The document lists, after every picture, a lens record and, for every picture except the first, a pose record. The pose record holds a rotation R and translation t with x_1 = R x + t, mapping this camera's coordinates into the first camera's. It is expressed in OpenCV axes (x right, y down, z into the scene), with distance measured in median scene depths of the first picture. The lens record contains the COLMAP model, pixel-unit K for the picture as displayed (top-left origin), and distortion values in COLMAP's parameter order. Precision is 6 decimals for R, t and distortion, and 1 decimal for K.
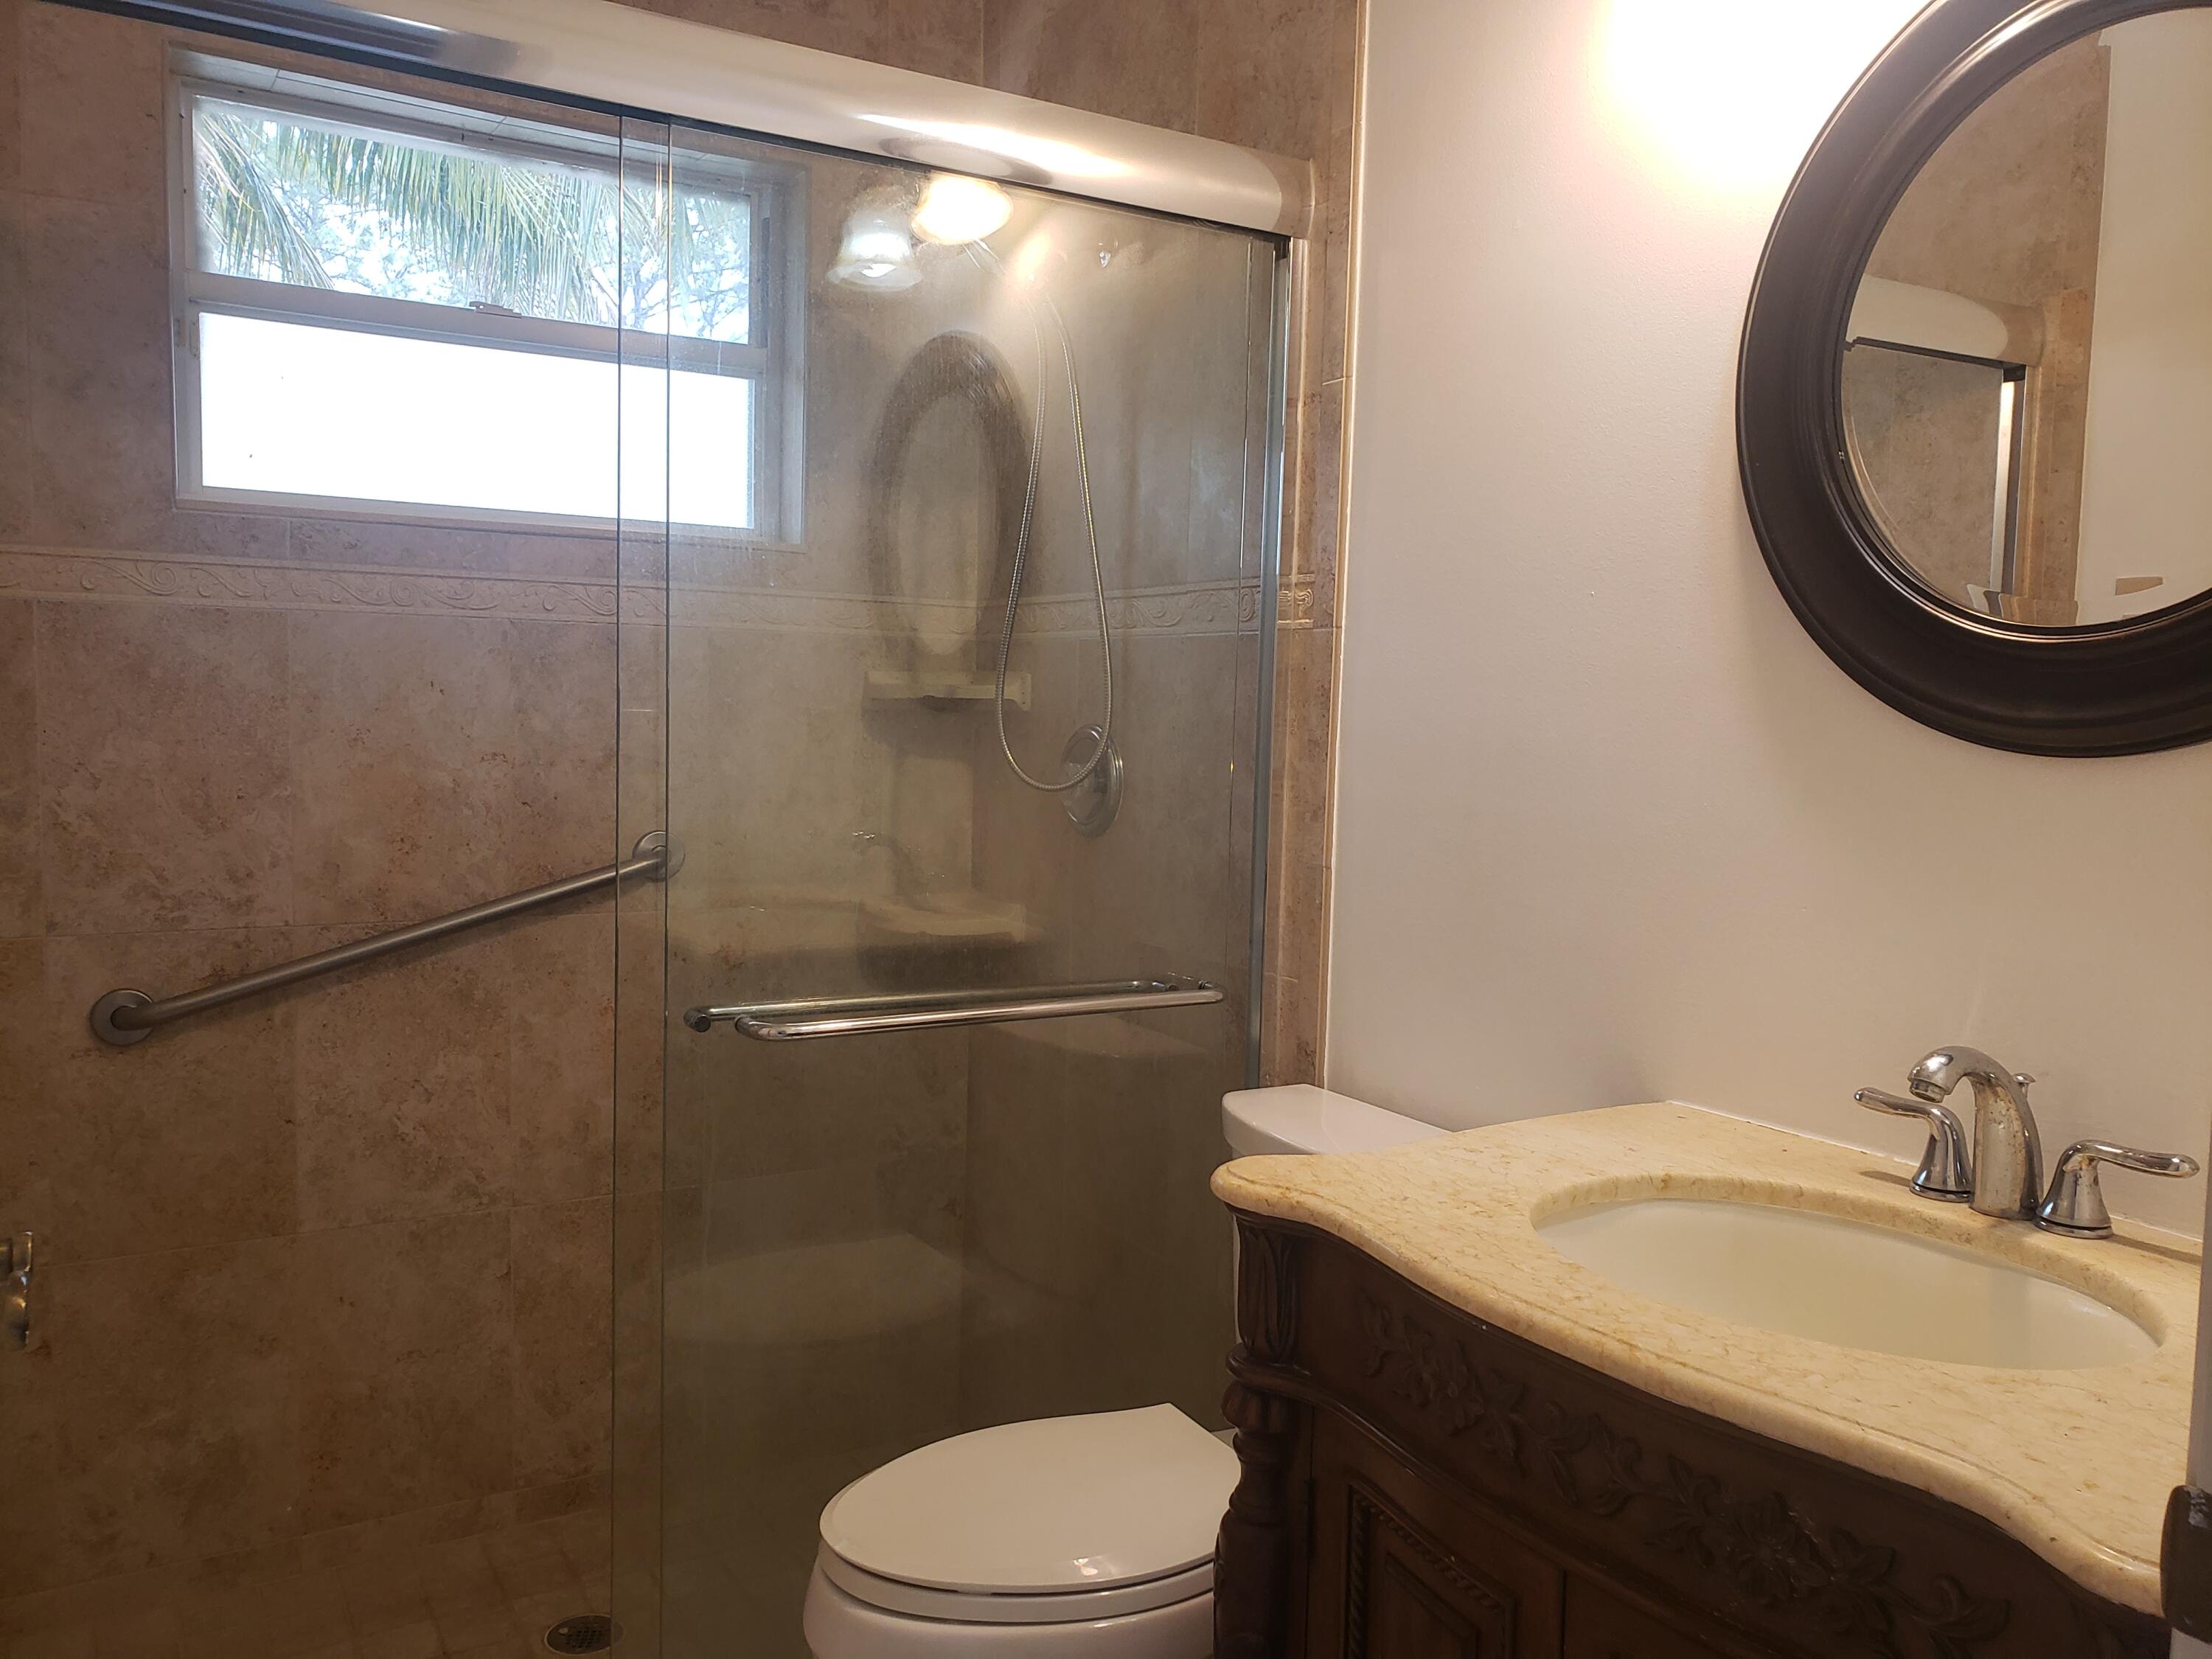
lens RADIAL K [[1670.0, 0, 1087.0], [0, 1670.0, 846.5], [0, 0, 1]] dist [0.027401, -0.061841]
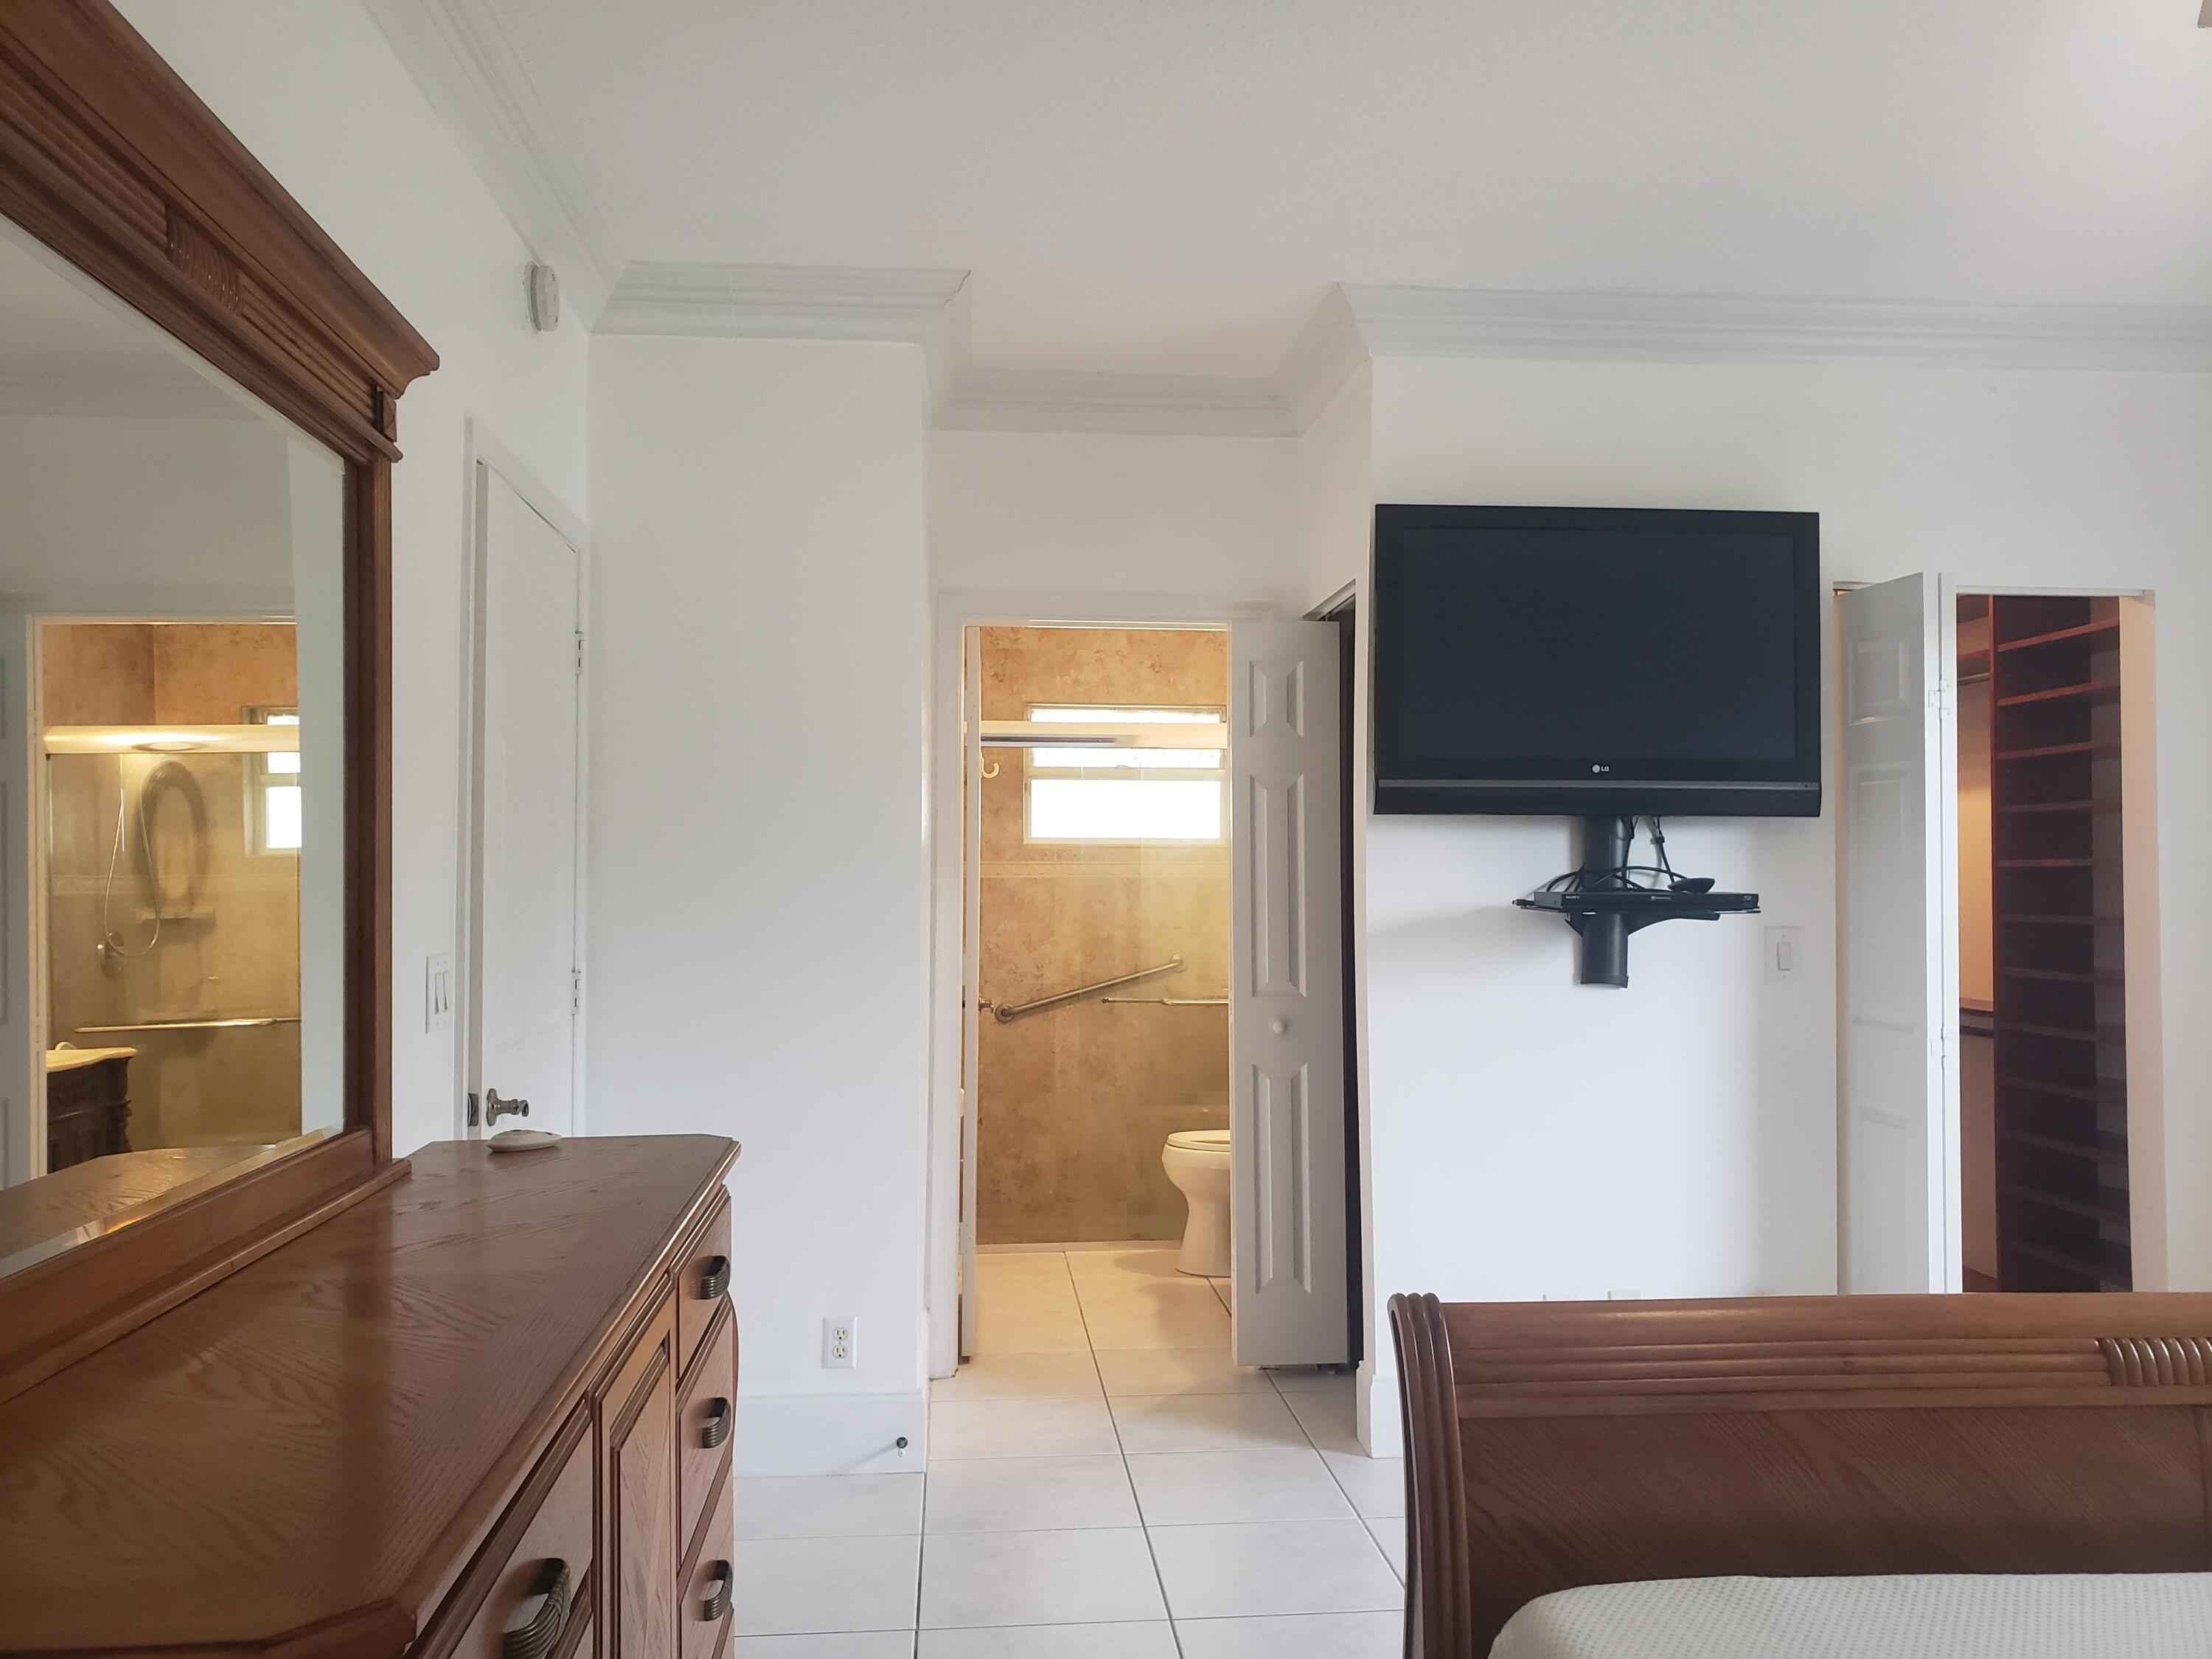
lens RADIAL K [[1670.0, 0, 1101.6], [0, 1670.0, 818.8], [0, 0, 1]] dist [0.027401, -0.061841]
pose [[0.895211, -0.042162, -0.443643, 0.880597], [-0.015725, 0.991906, -0.125998, 0.123007], [0.445365, 0.119771, 0.887302, -1.545583]]
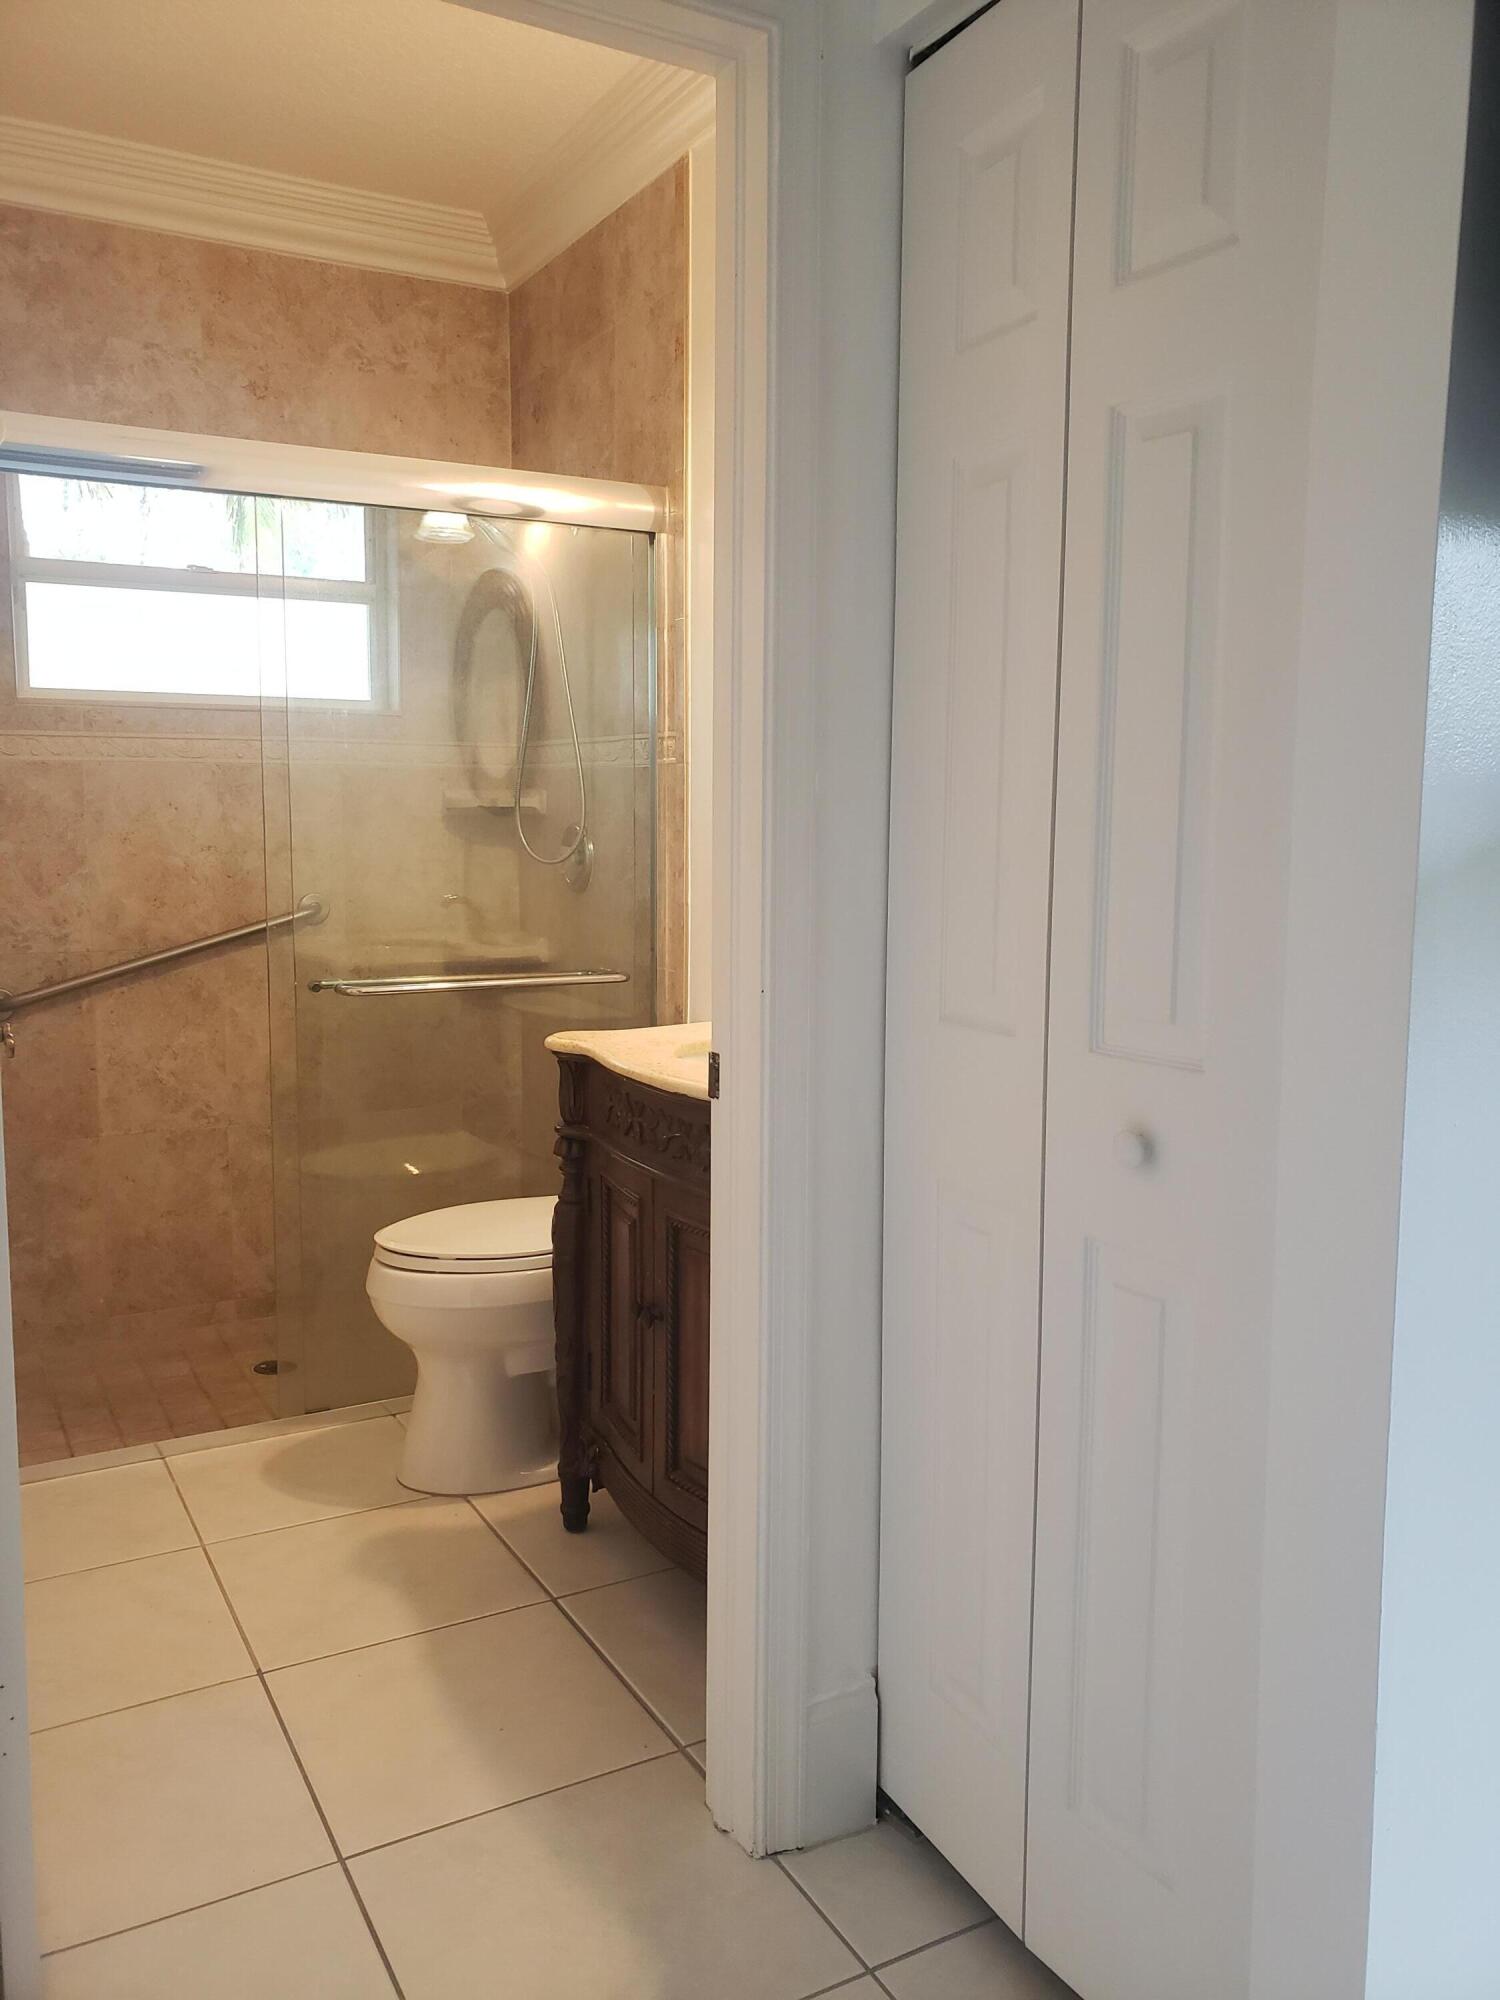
lens RADIAL K [[1510.0, 0, 718.7], [0, 1510.0, 1000.0], [0, 0, 1]] dist [0.027401, -0.061841]
pose [[0.999213, -0.013880, -0.037150, 0.198531], [0.015387, 0.999057, 0.040595, 0.042580], [0.036551, -0.041135, 0.998485, -0.469140]]
